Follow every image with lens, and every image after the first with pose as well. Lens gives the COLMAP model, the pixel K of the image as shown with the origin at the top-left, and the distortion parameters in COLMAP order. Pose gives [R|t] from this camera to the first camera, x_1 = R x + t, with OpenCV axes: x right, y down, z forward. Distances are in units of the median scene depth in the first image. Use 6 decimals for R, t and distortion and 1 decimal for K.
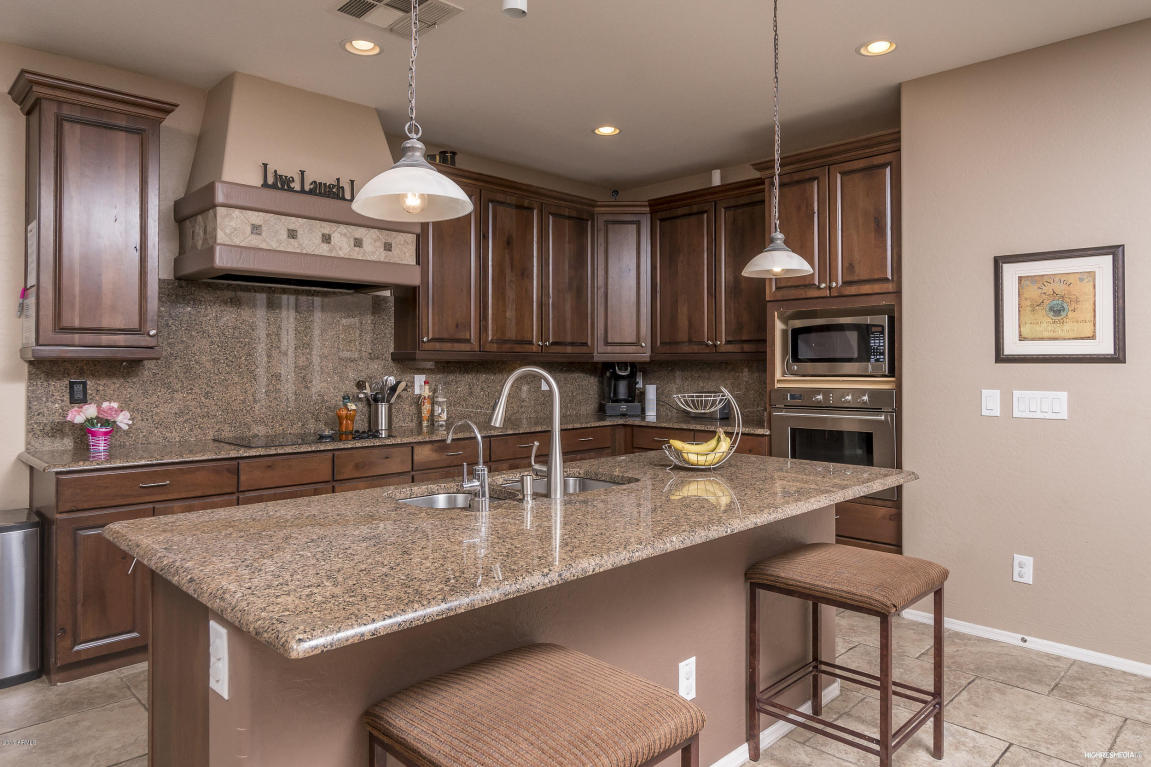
lens RADIAL K [[761.5, 0, 577.1], [0, 761.5, 371.0], [0, 0, 1]] dist [0.035867, -0.001423]
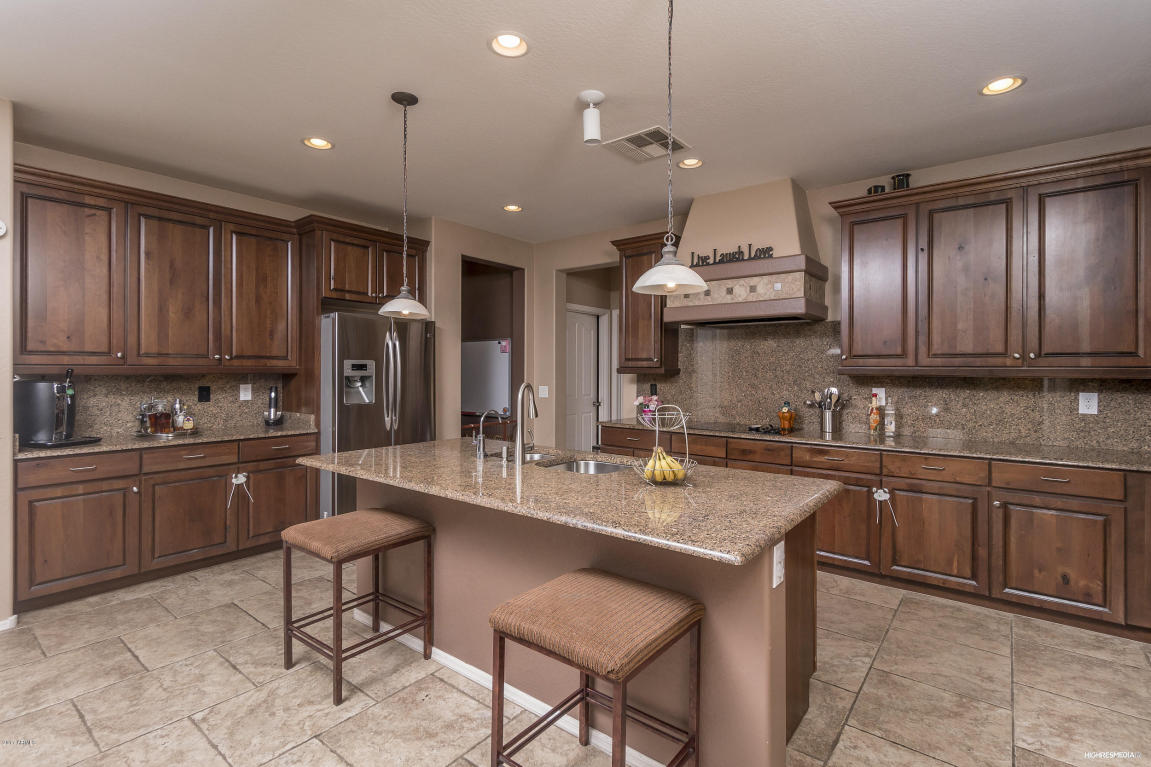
lens RADIAL K [[523.5, 0, 578.4], [0, 523.5, 384.0], [0, 0, 1]] dist [-0.009451, -0.001192]
pose [[0.177166, 0.014372, -0.984076, 0.591188], [-0.017405, 0.999783, 0.011468, -0.003931], [0.984027, 0.015096, 0.177377, 0.542449]]
